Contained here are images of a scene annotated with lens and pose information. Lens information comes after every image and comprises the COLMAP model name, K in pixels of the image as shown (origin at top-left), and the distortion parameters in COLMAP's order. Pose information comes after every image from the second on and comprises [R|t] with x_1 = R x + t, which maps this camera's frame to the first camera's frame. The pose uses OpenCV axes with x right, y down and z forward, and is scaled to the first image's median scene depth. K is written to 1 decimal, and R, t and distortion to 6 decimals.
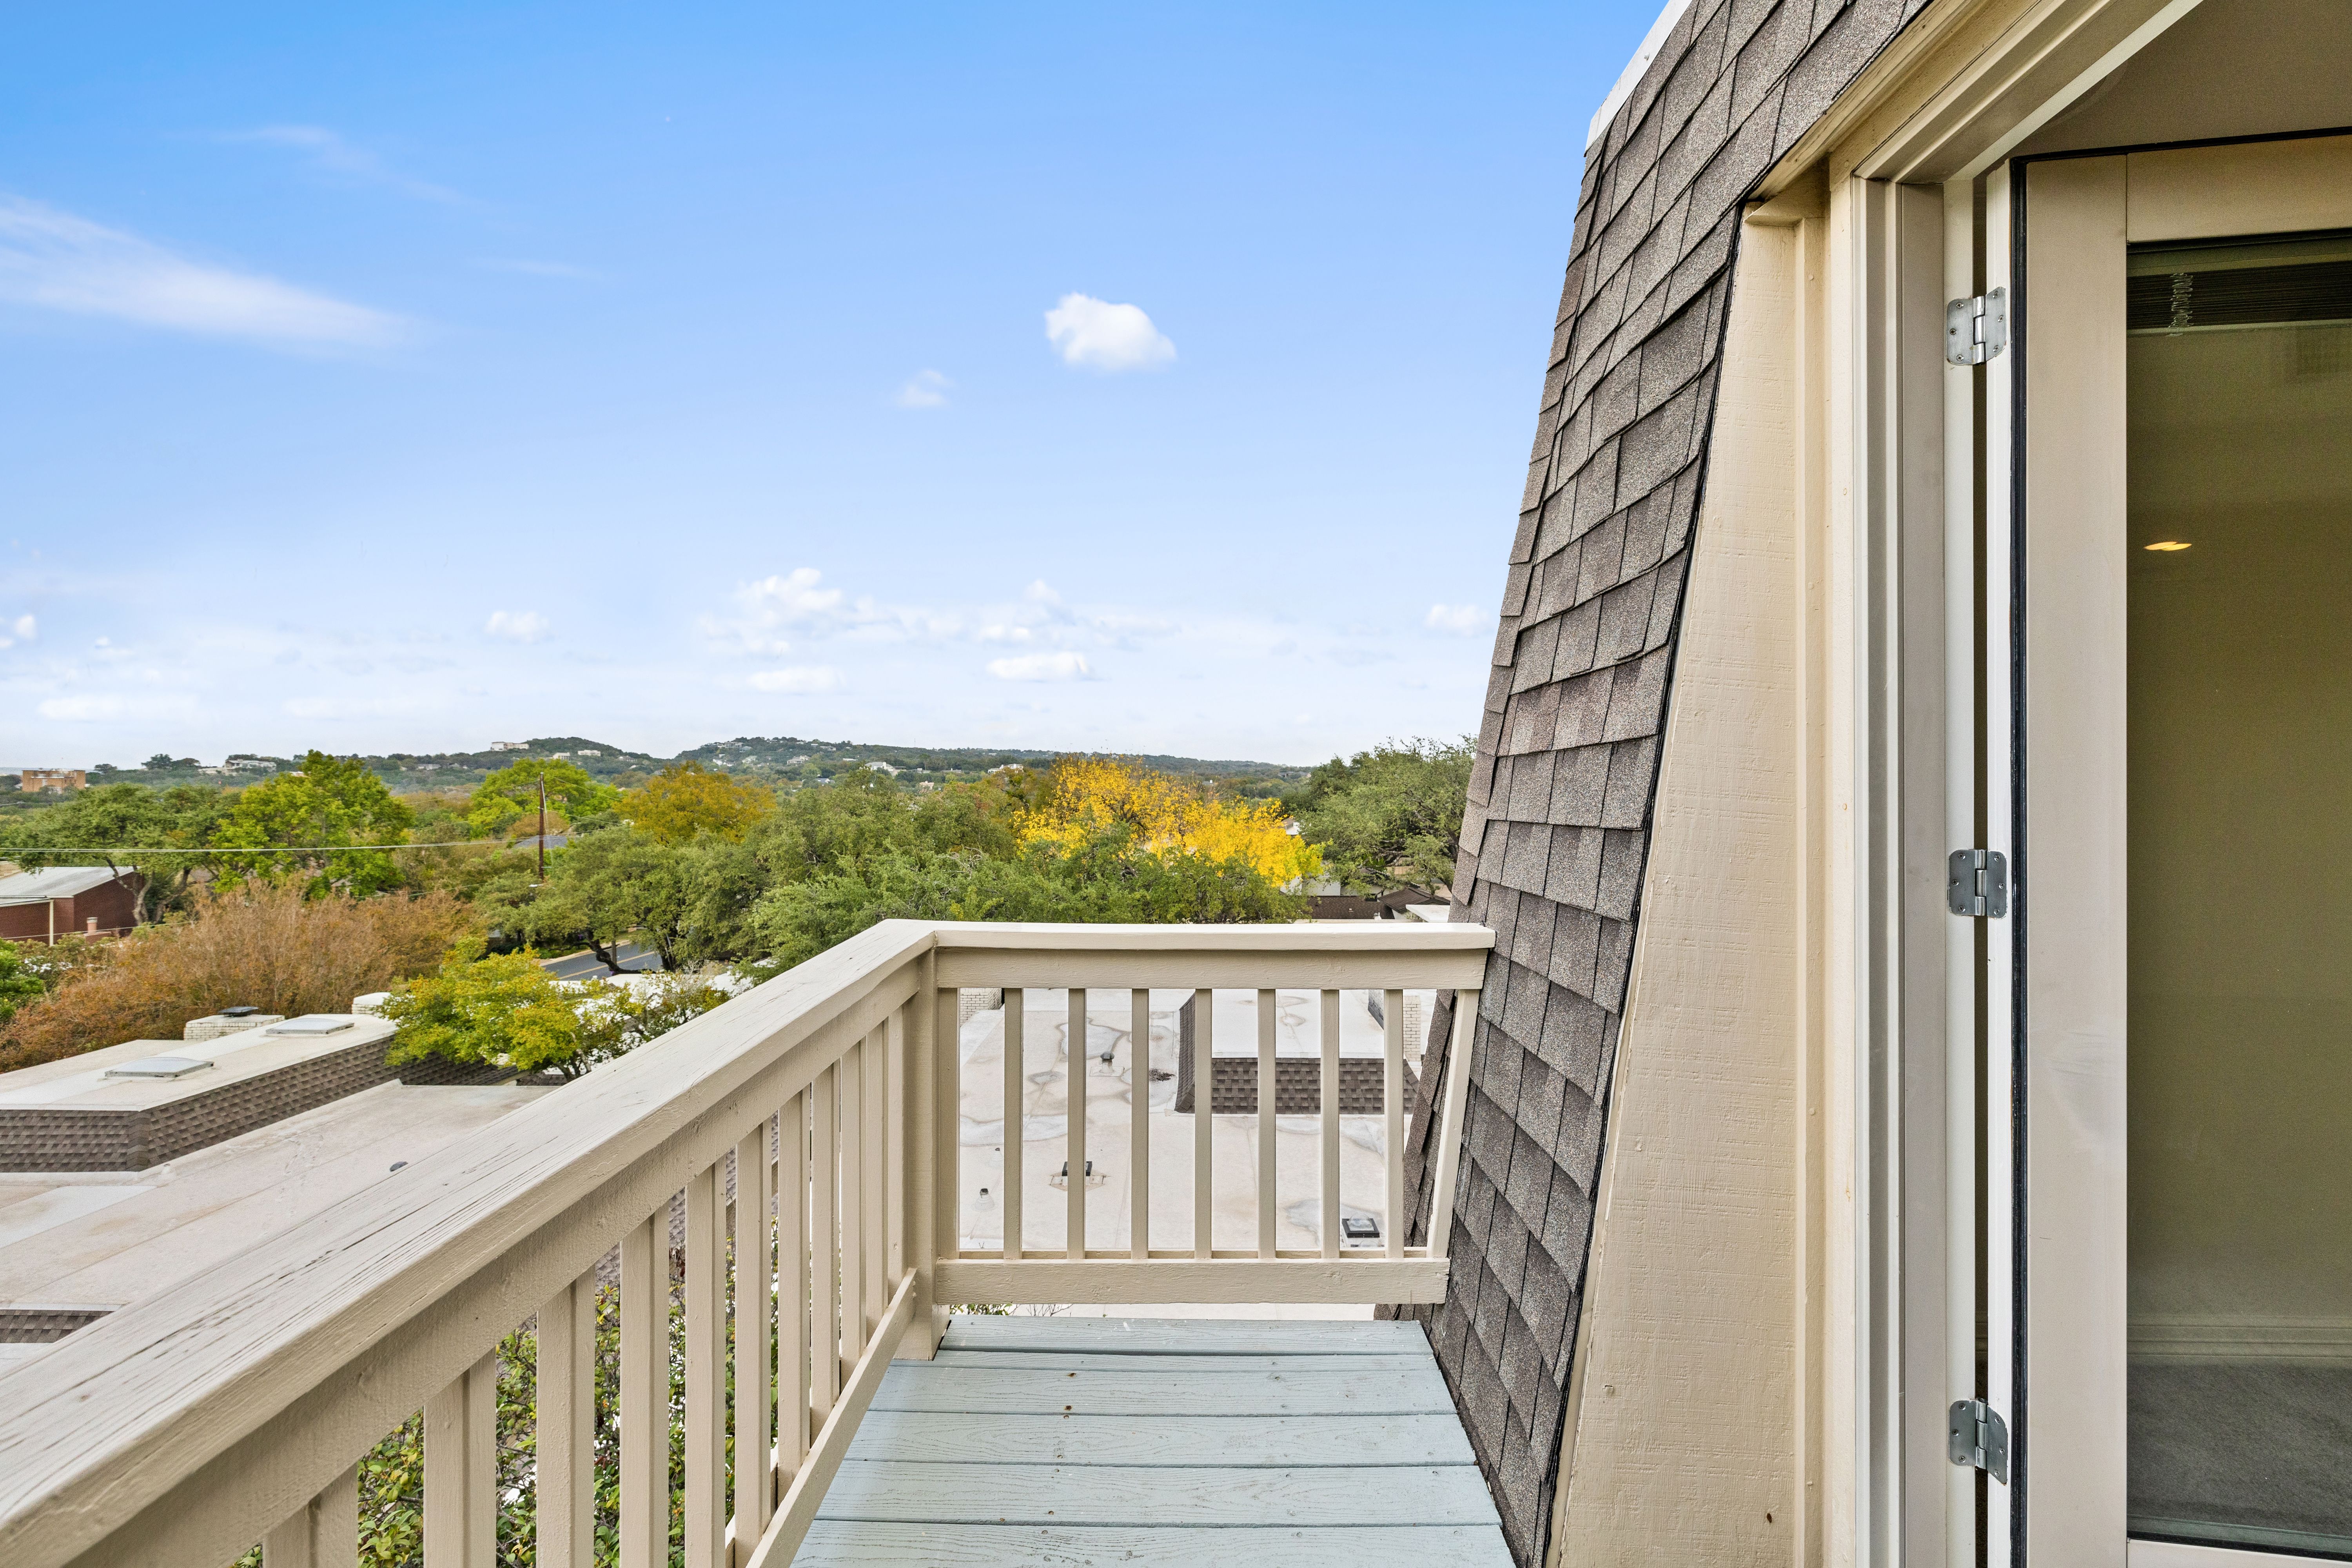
lens RADIAL K [[990.6, 0, 1163.8], [0, 990.6, 776.4], [0, 0, 1]] dist [0.000962, 0.000076]
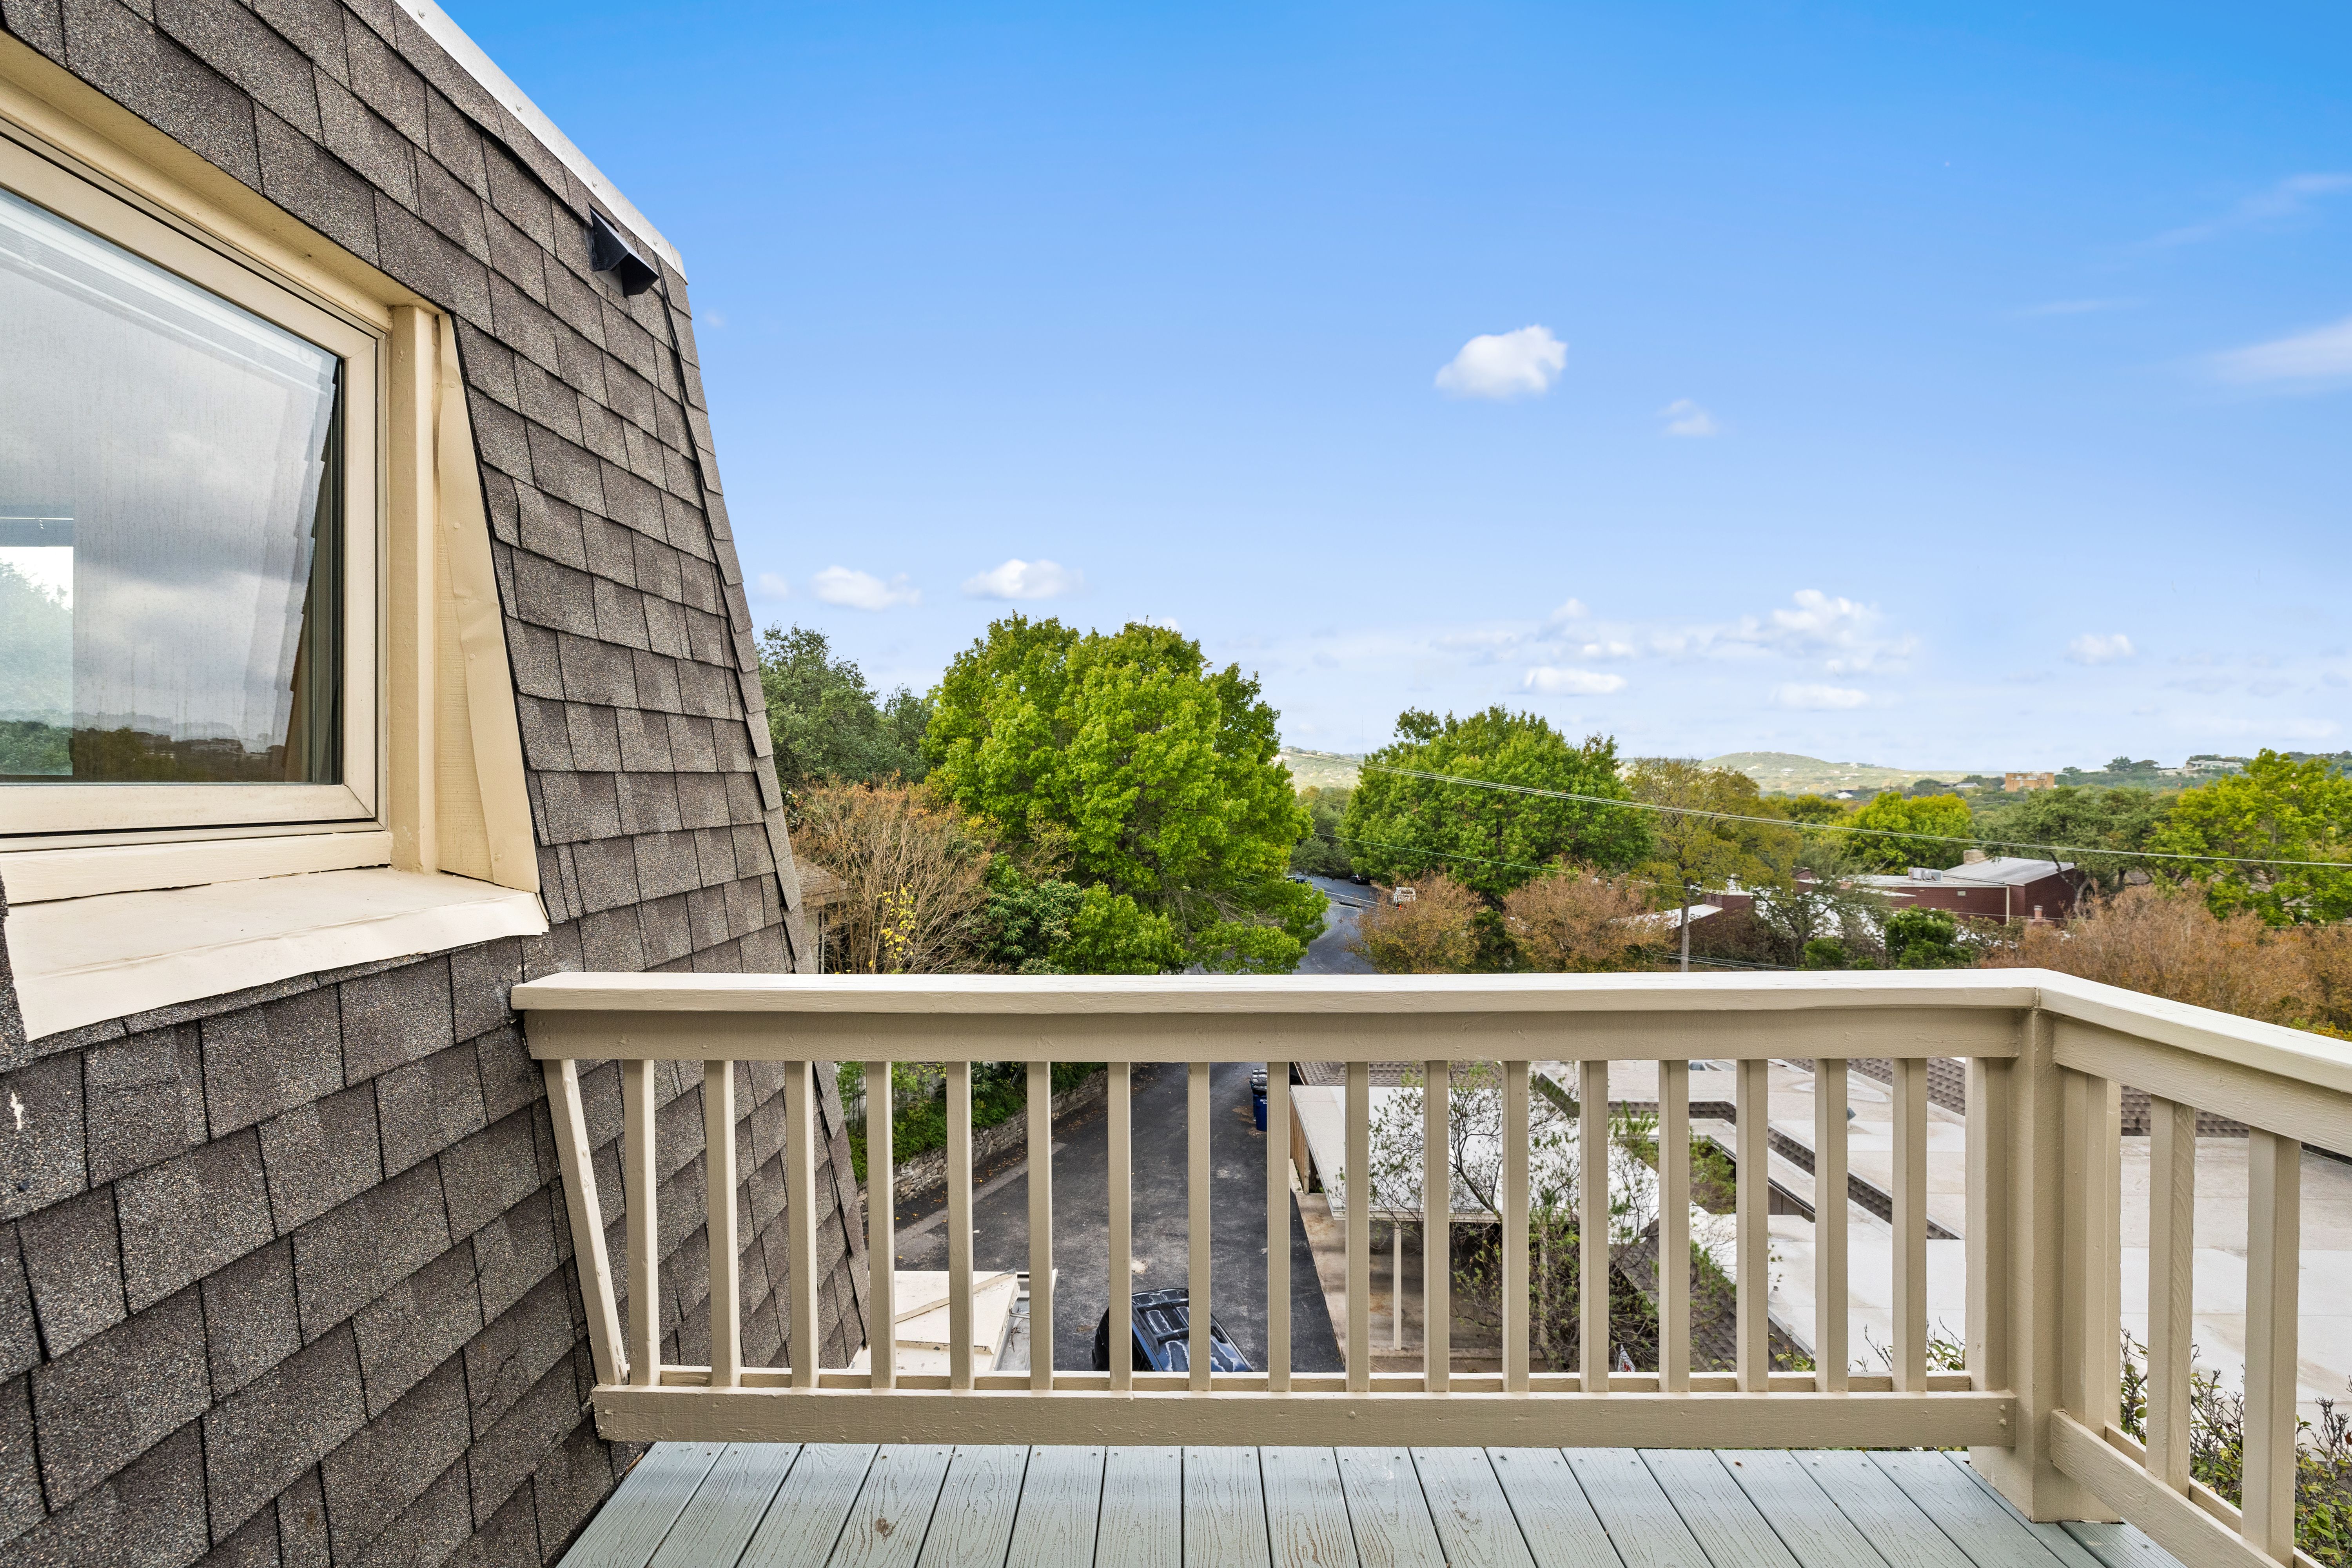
lens RADIAL K [[990.6, 0, 1162.3], [0, 990.6, 785.7], [0, 0, 1]] dist [0.000962, 0.000076]
pose [[0.009009, 0.007174, -0.999934, 0.547604], [0.000218, 0.999974, 0.007176, -0.010147], [0.999959, -0.000283, 0.009007, 0.295234]]
